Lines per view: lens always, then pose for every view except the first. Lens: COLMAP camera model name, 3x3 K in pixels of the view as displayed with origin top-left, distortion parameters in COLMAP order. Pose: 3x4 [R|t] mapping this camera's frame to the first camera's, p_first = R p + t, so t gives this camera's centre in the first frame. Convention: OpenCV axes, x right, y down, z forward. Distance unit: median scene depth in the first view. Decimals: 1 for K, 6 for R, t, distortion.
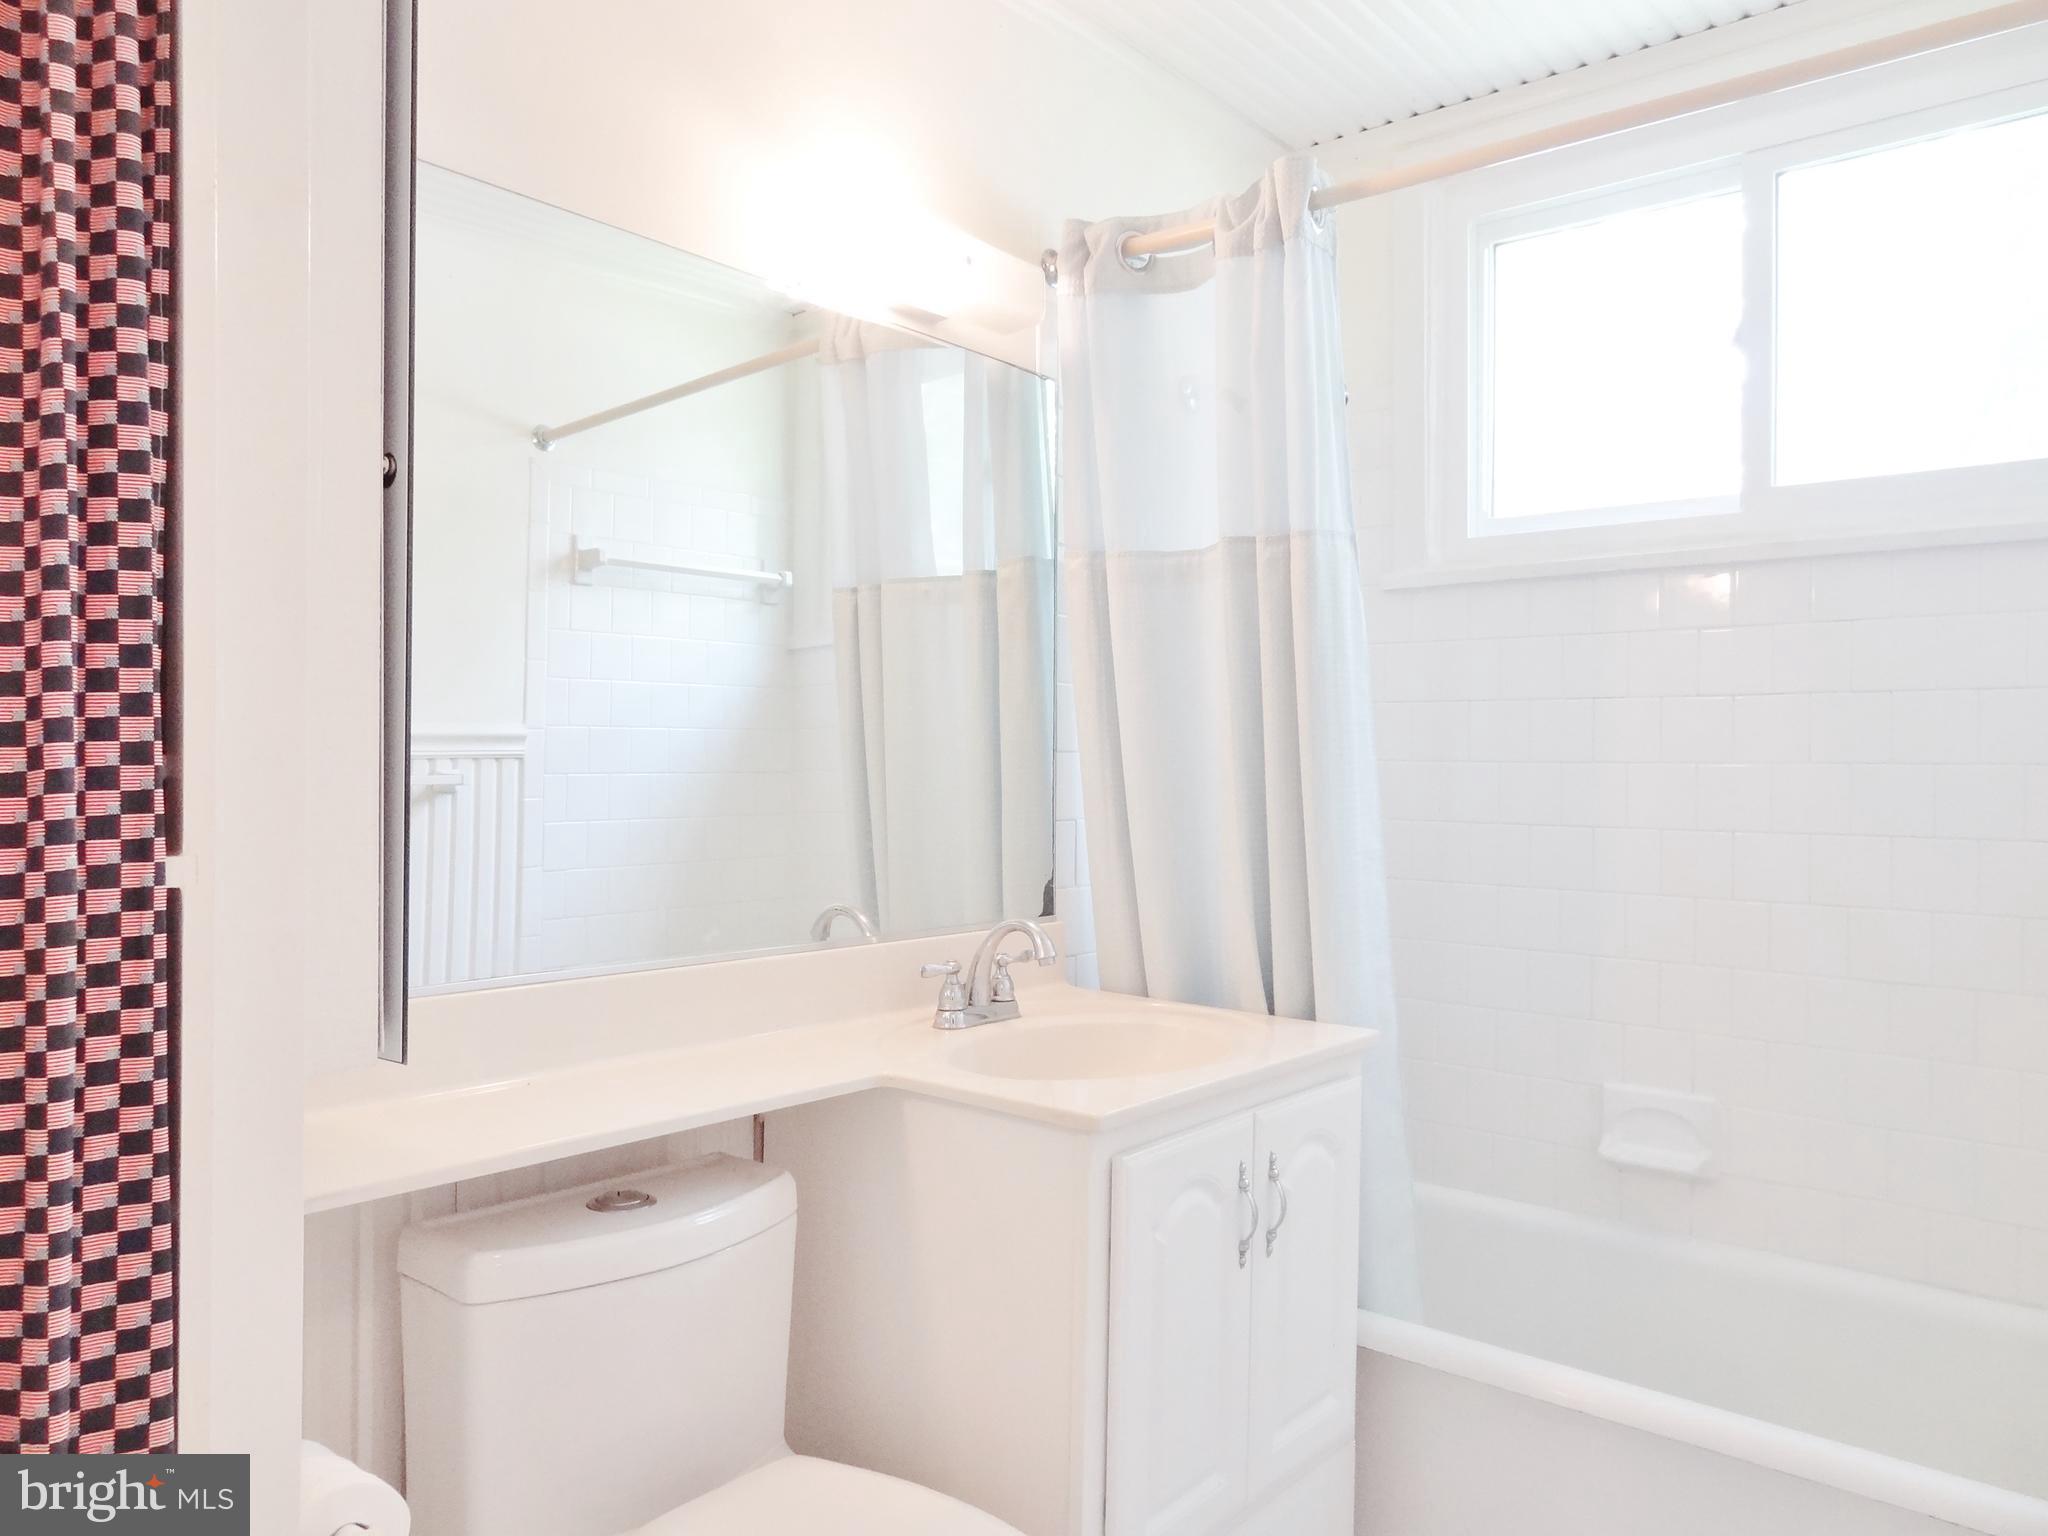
lens RADIAL K [[1454.8, 0, 1024.2], [0, 1454.8, 737.4], [0, 0, 1]] dist [0.002024, 0.005241]
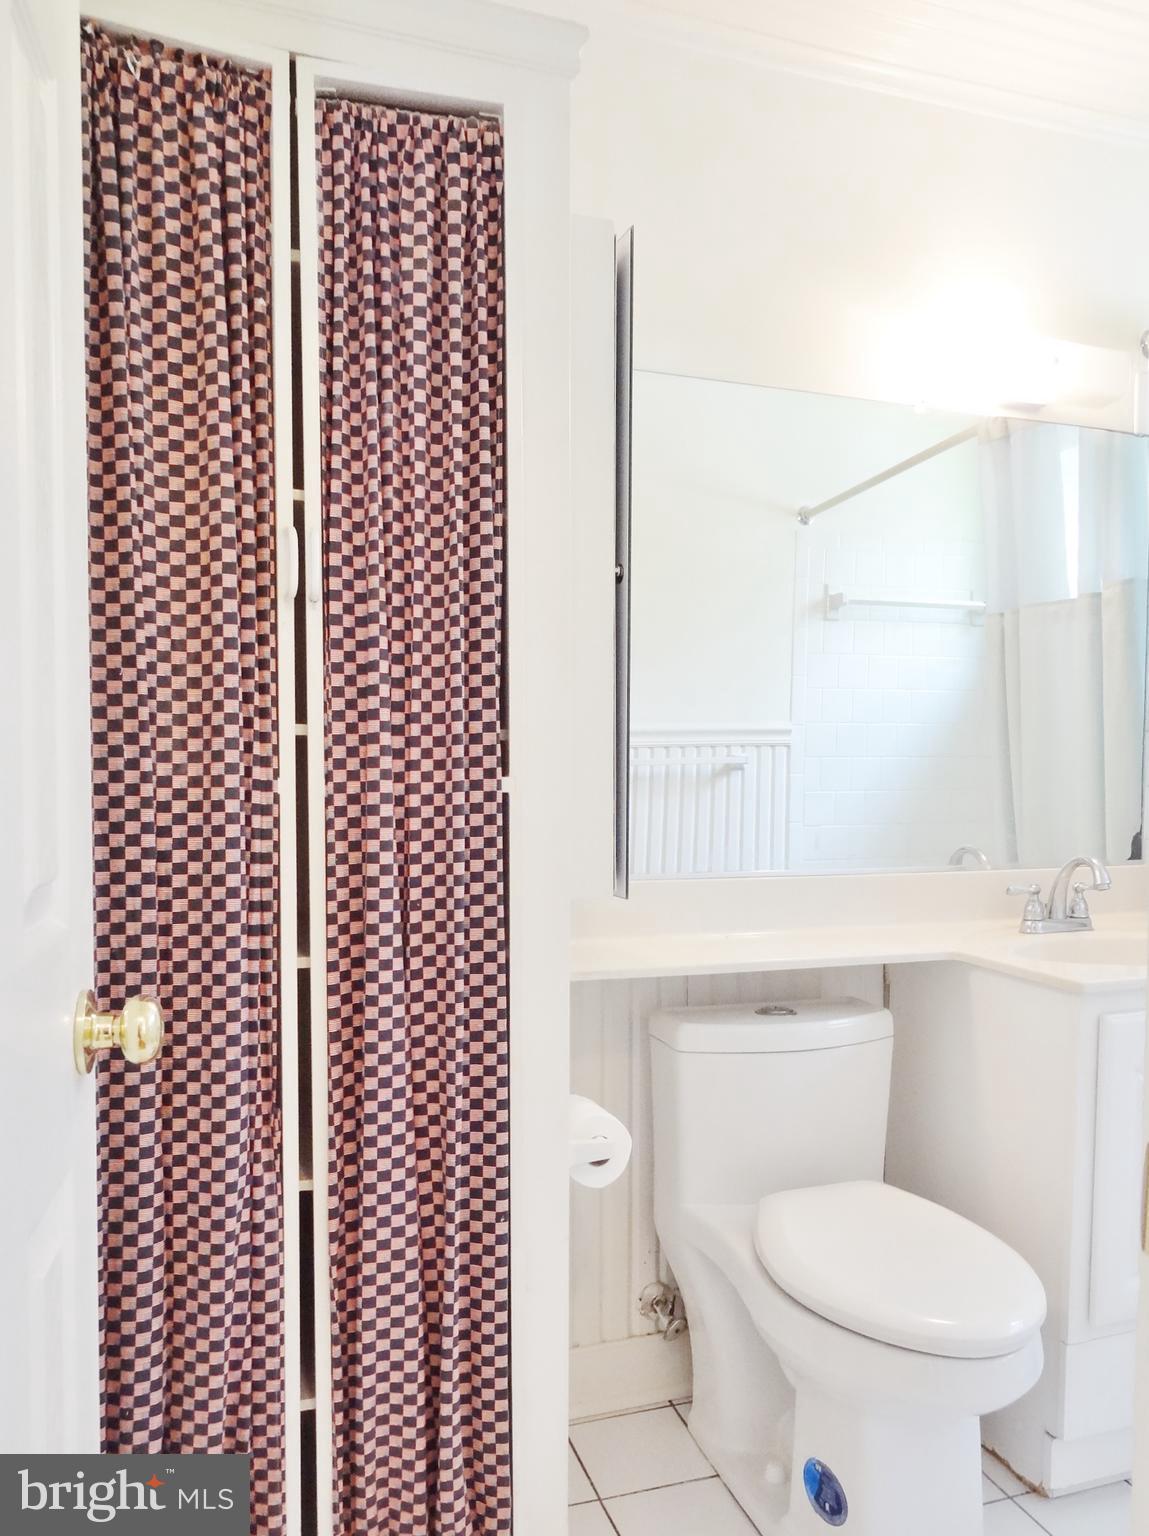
lens RADIAL K [[1091.1, 0, 573.0], [0, 1091.1, 769.2], [0, 0, 1]] dist [0.002024, 0.005241]
pose [[0.857146, 0.007168, -0.515023, 0.141219], [0.010459, 0.999455, 0.031317, 0.011081], [0.514967, -0.032230, 0.856604, -0.132177]]
